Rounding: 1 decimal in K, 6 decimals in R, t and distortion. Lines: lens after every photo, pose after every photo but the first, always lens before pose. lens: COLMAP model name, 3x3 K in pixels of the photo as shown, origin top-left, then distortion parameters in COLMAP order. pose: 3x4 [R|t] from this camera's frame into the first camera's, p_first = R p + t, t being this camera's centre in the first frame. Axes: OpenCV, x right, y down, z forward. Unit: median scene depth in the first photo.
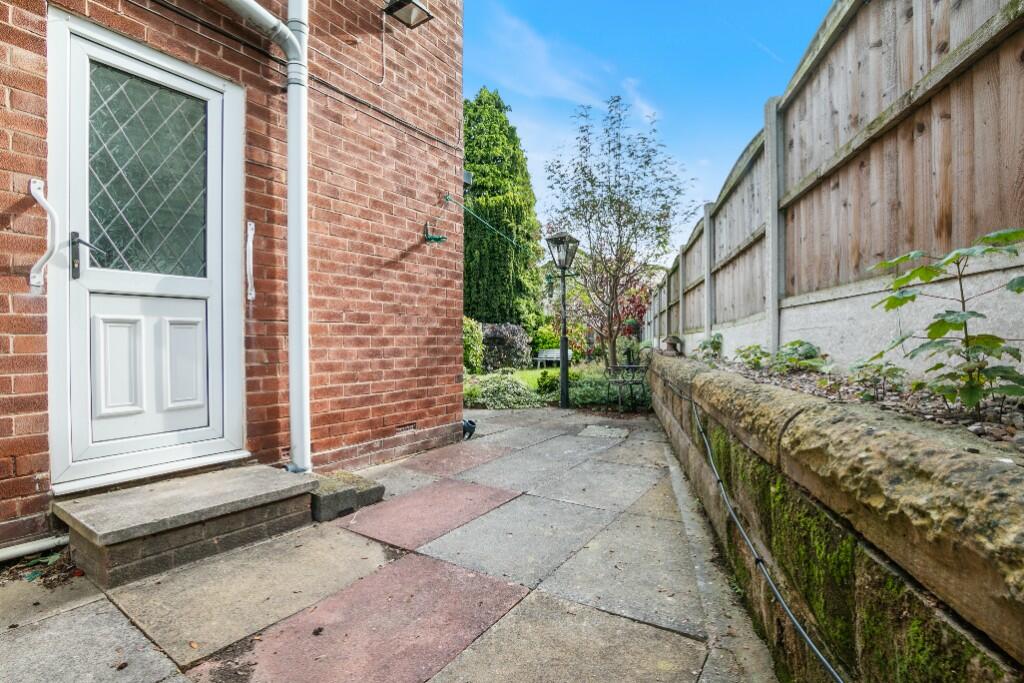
lens RADIAL K [[483.4, 0, 511.4], [0, 483.4, 340.3], [0, 0, 1]] dist [-0.021963, 0.000042]
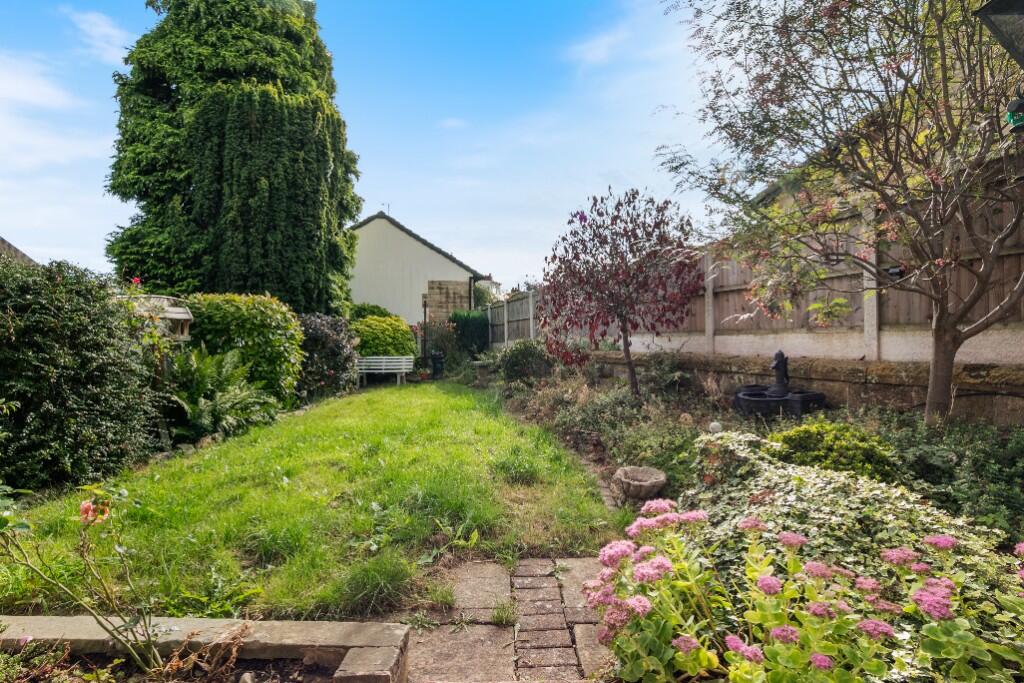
lens RADIAL K [[483.4, 0, 513.0], [0, 483.4, 342.6], [0, 0, 1]] dist [-0.021963, 0.000042]
pose [[0.840256, -0.003769, 0.542177, -0.125420], [0.004044, 0.999992, 0.000684, 0.000804], [-0.542175, 0.001618, 0.840264, 0.378270]]
